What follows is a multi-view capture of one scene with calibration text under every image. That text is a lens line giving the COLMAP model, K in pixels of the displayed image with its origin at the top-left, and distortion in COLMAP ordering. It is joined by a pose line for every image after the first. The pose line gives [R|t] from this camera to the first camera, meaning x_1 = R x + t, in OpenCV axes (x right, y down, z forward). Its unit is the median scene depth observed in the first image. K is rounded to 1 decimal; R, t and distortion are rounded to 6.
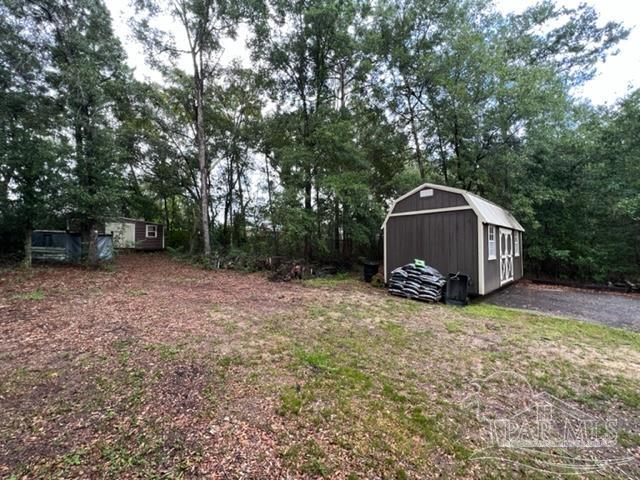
lens RADIAL K [[255.7, 0, 319.7], [0, 255.7, 240.2], [0, 0, 1]] dist [0.000684, -0.000289]
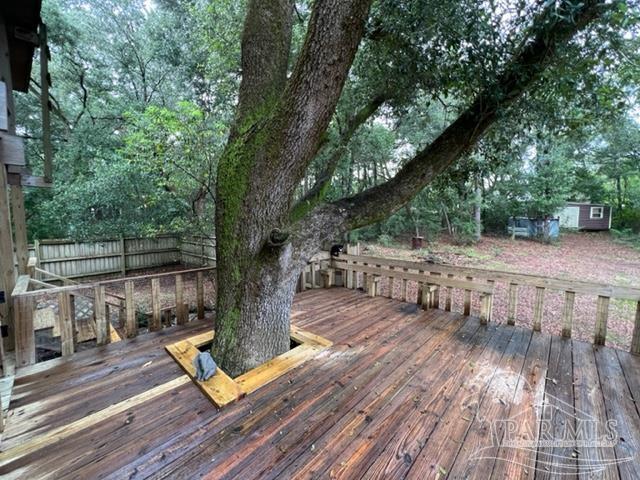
lens RADIAL K [[255.7, 0, 318.9], [0, 255.7, 238.6], [0, 0, 1]] dist [0.000684, -0.000289]
pose [[0.143266, 0.076915, -0.986691, 0.395986], [0.026377, 0.996325, 0.081496, -0.069573], [0.989333, -0.037702, 0.140711, -0.508856]]
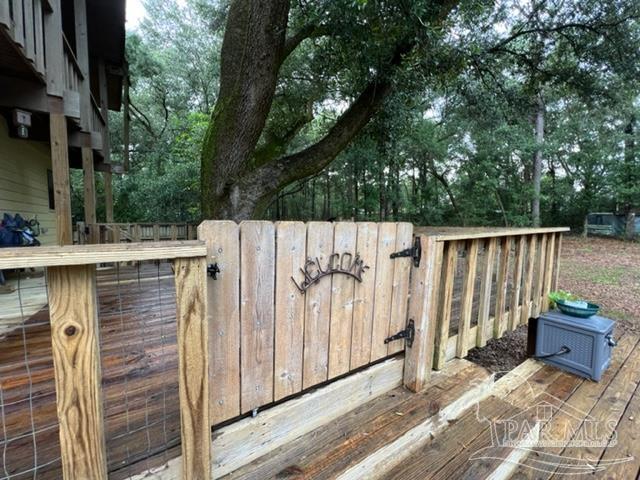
lens RADIAL K [[255.7, 0, 318.5], [0, 255.7, 238.2], [0, 0, 1]] dist [0.000684, -0.000289]
pose [[-0.088474, 0.059399, -0.994306, 0.466406], [0.021759, 0.998097, 0.057690, -0.014880], [0.995841, -0.016531, -0.089598, -0.403029]]
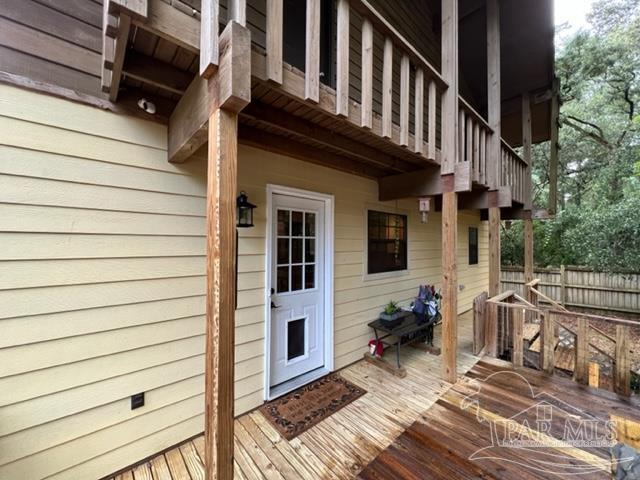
lens RADIAL K [[255.7, 0, 320.7], [0, 255.7, 239.7], [0, 0, 1]] dist [0.000684, -0.000289]
pose [[-0.998225, -0.005241, -0.059330, 0.369475], [-0.002649, 0.999042, -0.043687, -0.070009], [0.059502, -0.043452, -0.997282, -0.452313]]
